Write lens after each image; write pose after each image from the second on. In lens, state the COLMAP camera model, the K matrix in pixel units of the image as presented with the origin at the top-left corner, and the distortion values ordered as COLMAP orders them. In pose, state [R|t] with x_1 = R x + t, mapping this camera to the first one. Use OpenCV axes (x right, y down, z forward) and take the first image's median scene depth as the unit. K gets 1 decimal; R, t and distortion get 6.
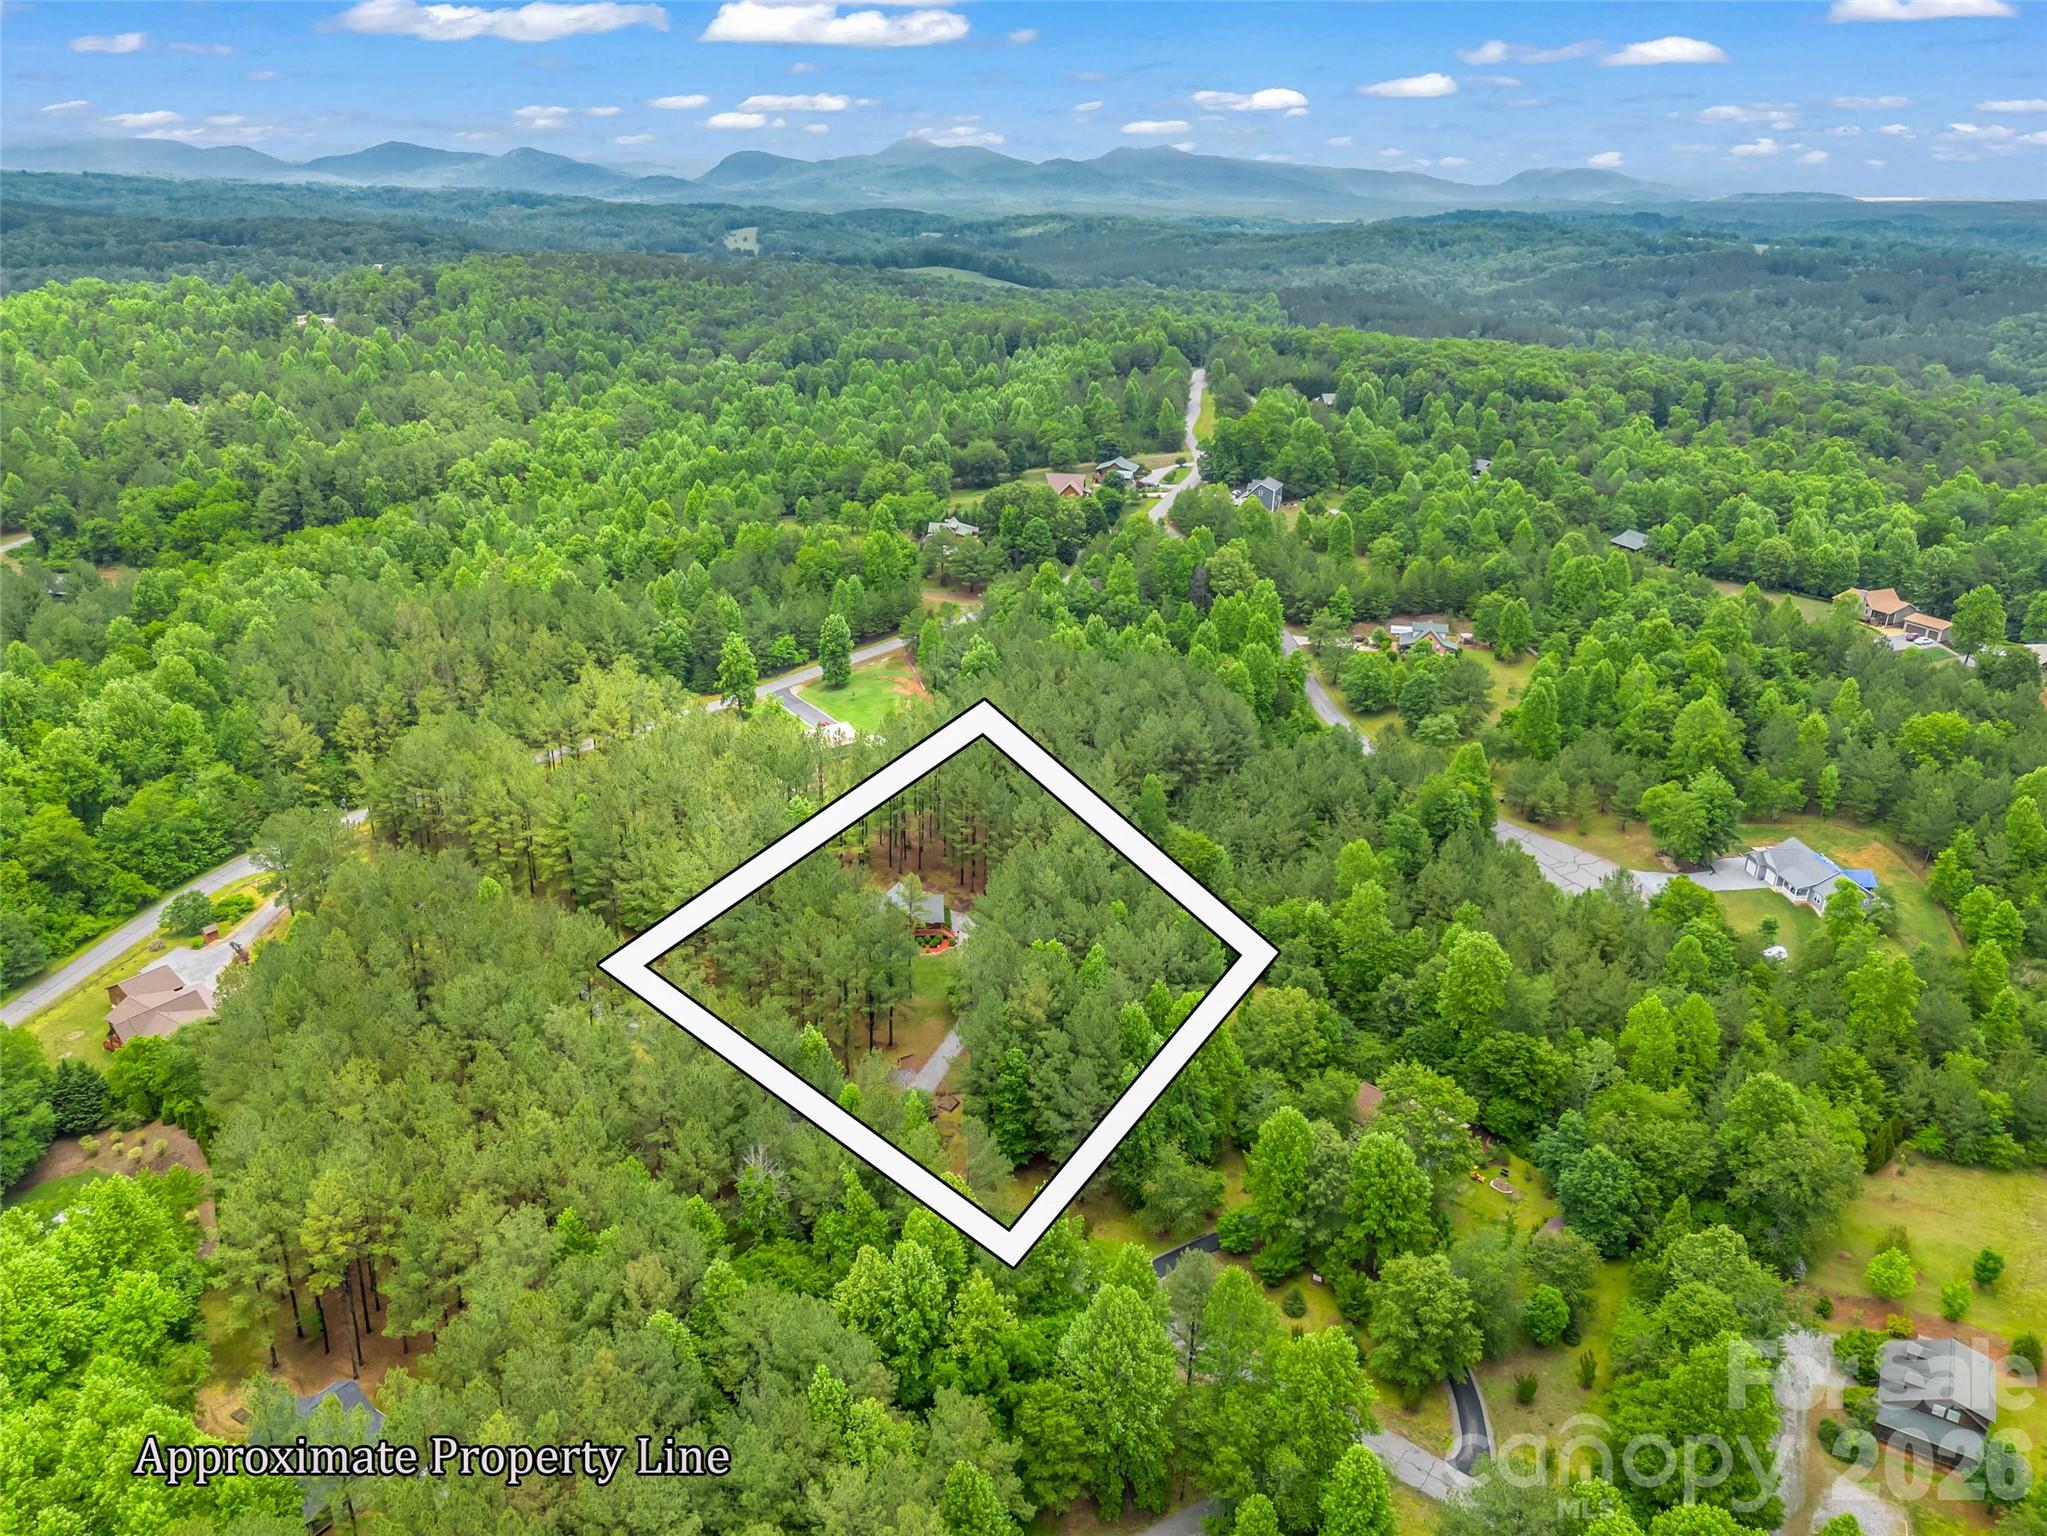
lens RADIAL K [[1538.7, 0, 993.2], [0, 1538.7, 769.4], [0, 0, 1]] dist [0.071011, -0.089410]
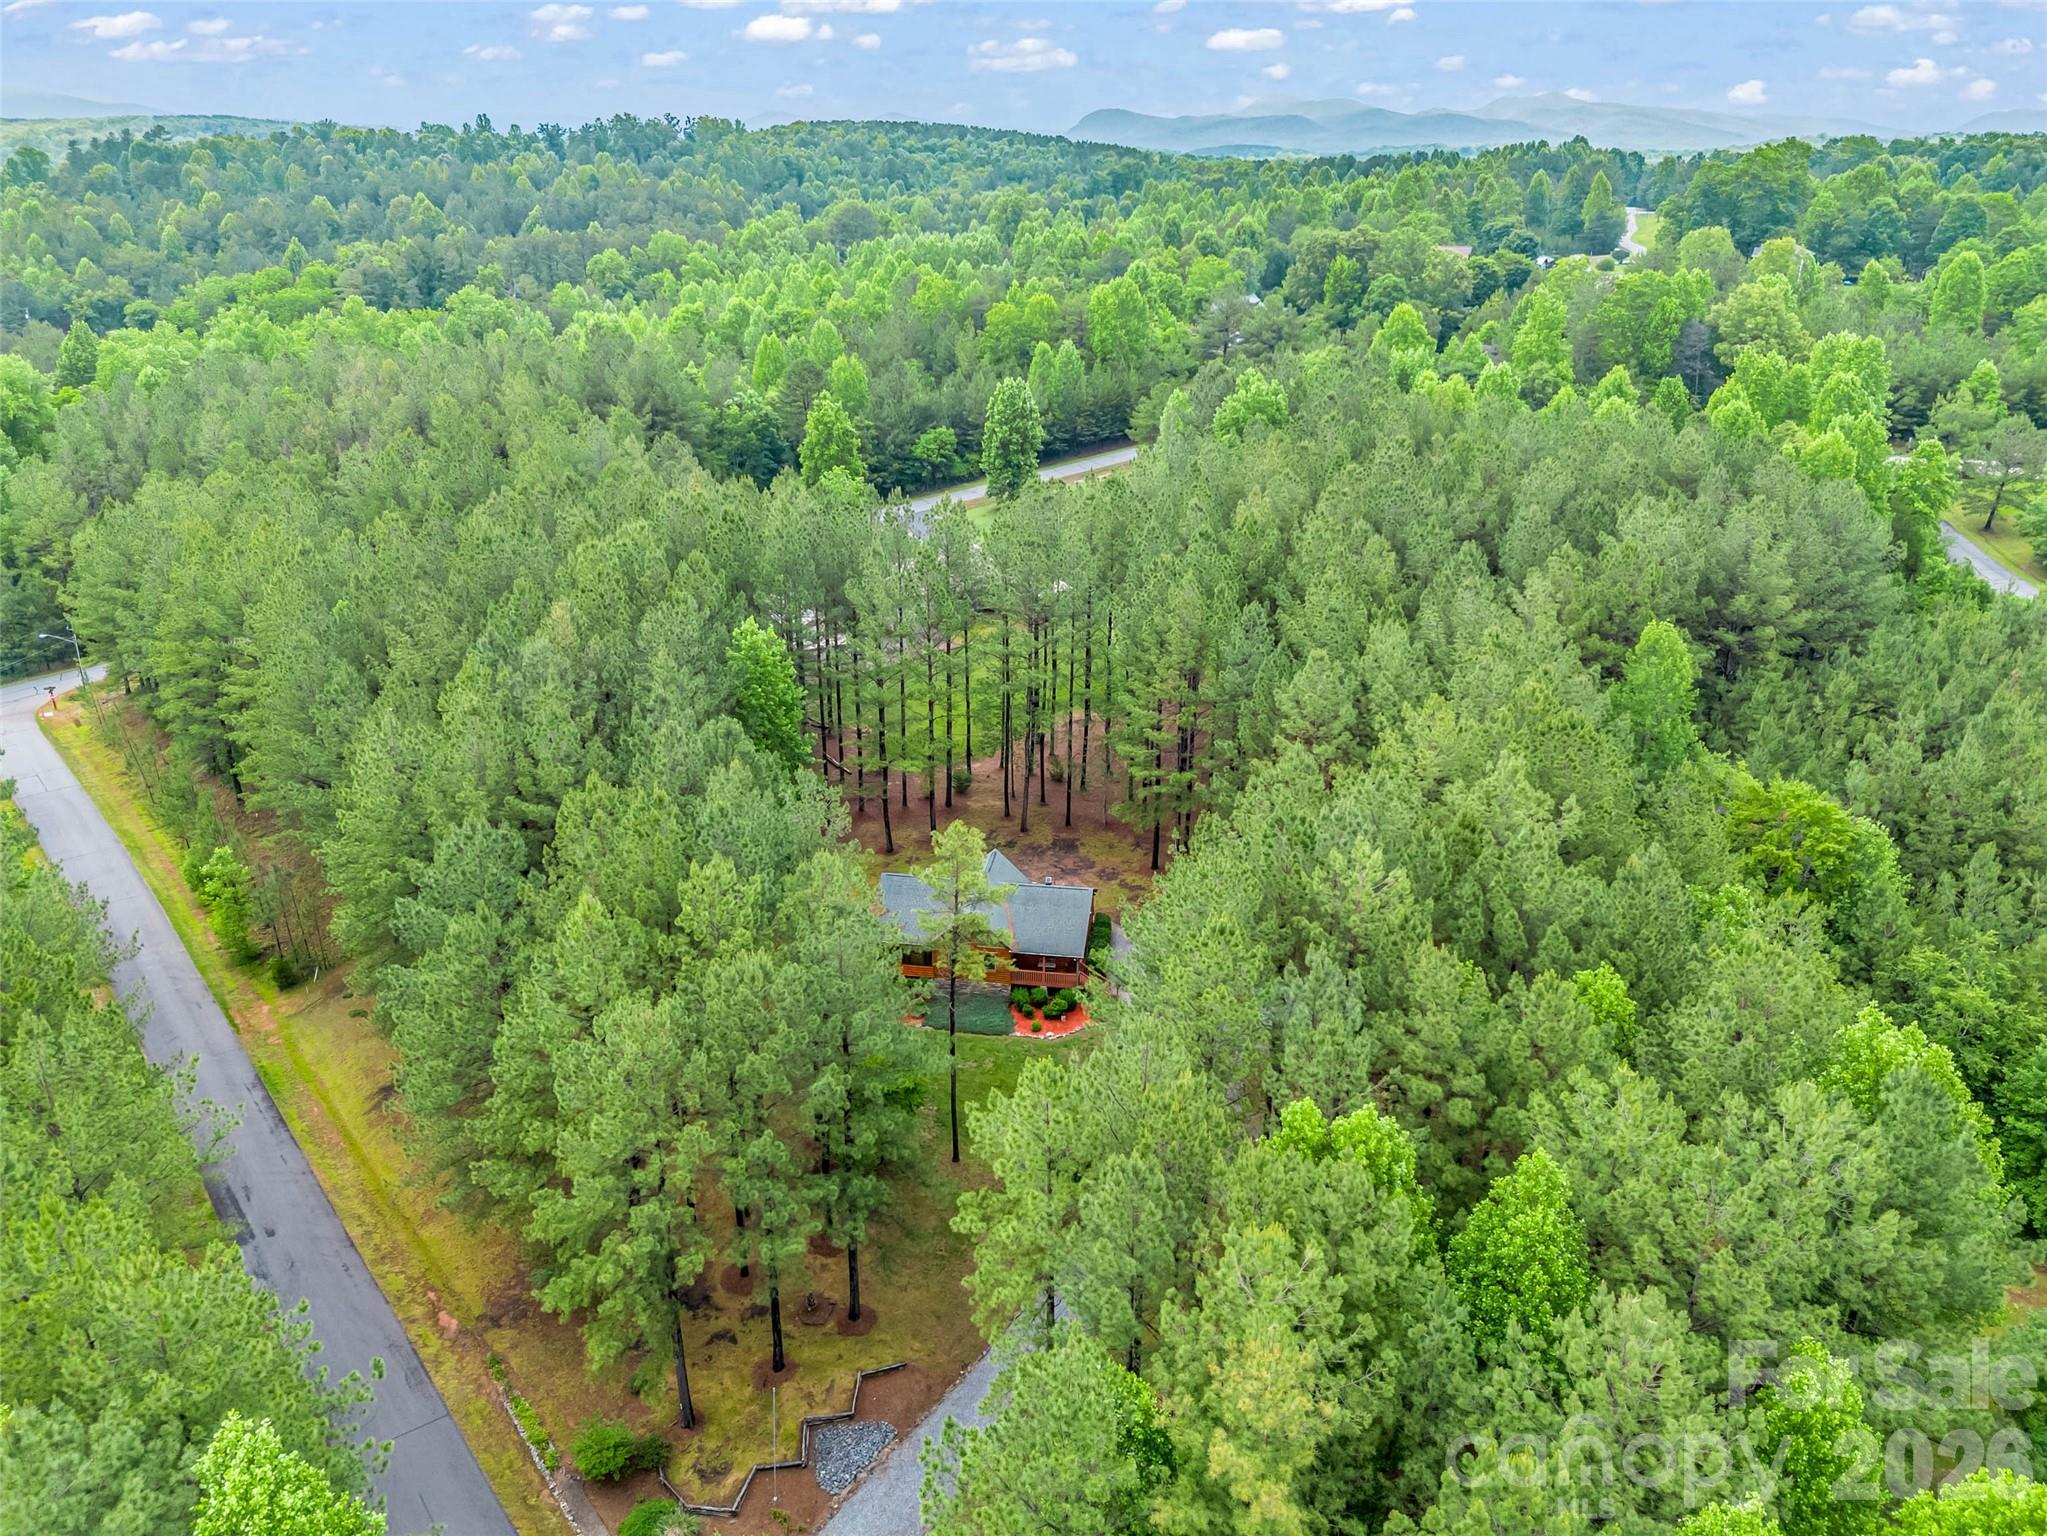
lens RADIAL K [[1538.7, 0, 993.2], [0, 1538.7, 769.4], [0, 0, 1]] dist [0.071011, -0.089410]
pose [[0.976812, 0.072915, -0.201298, 0.019652], [-0.069409, 0.997289, 0.024431, 0.038417], [0.202534, -0.009893, 0.979225, 0.549829]]
